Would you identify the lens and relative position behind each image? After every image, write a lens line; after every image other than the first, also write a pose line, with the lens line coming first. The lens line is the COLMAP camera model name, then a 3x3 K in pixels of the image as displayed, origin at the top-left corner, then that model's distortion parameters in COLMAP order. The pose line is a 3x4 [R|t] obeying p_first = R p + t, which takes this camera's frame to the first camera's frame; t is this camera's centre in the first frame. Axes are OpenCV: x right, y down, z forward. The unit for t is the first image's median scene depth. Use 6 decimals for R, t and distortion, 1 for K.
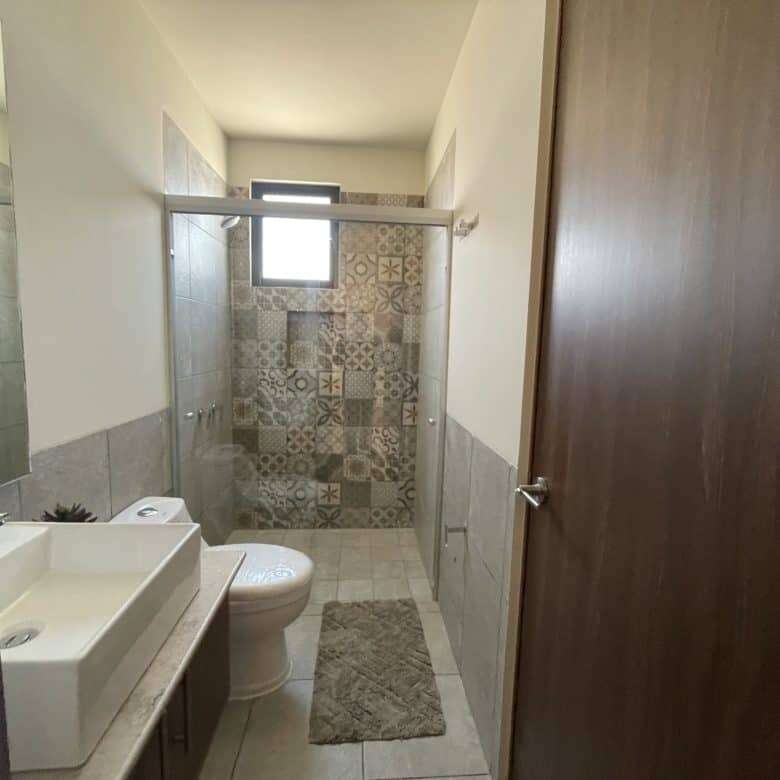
lens RADIAL K [[423.1, 0, 389.1], [0, 423.1, 389.4], [0, 0, 1]] dist [-0.003462, 0.001571]
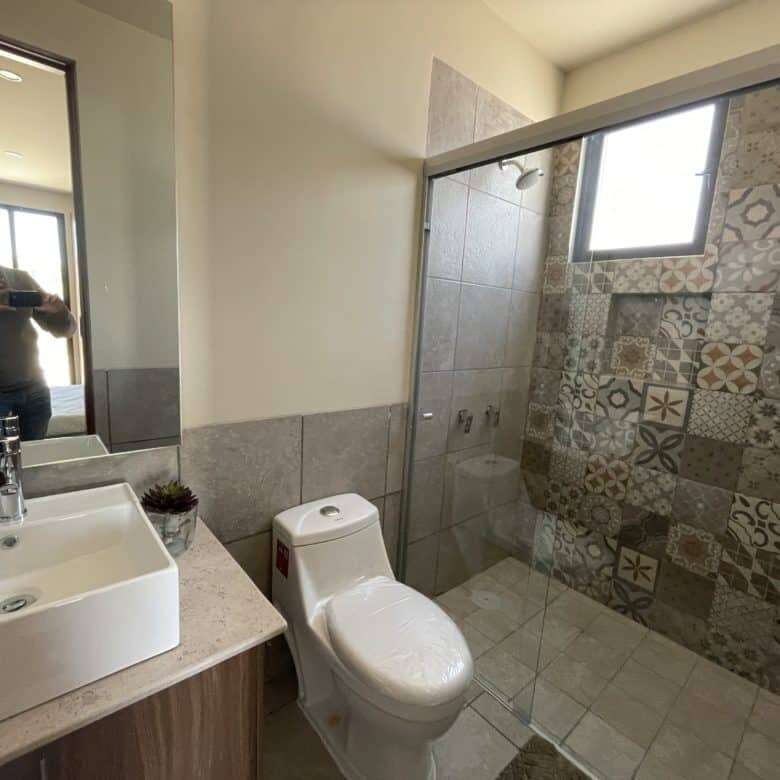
lens RADIAL K [[423.1, 0, 391.4], [0, 423.1, 390.4], [0, 0, 1]] dist [-0.003462, 0.001571]
pose [[0.606682, 0.140156, -0.782491, 0.107971], [-0.128043, 0.988711, 0.077819, -0.033028], [0.784565, 0.052981, 0.617779, 0.279190]]
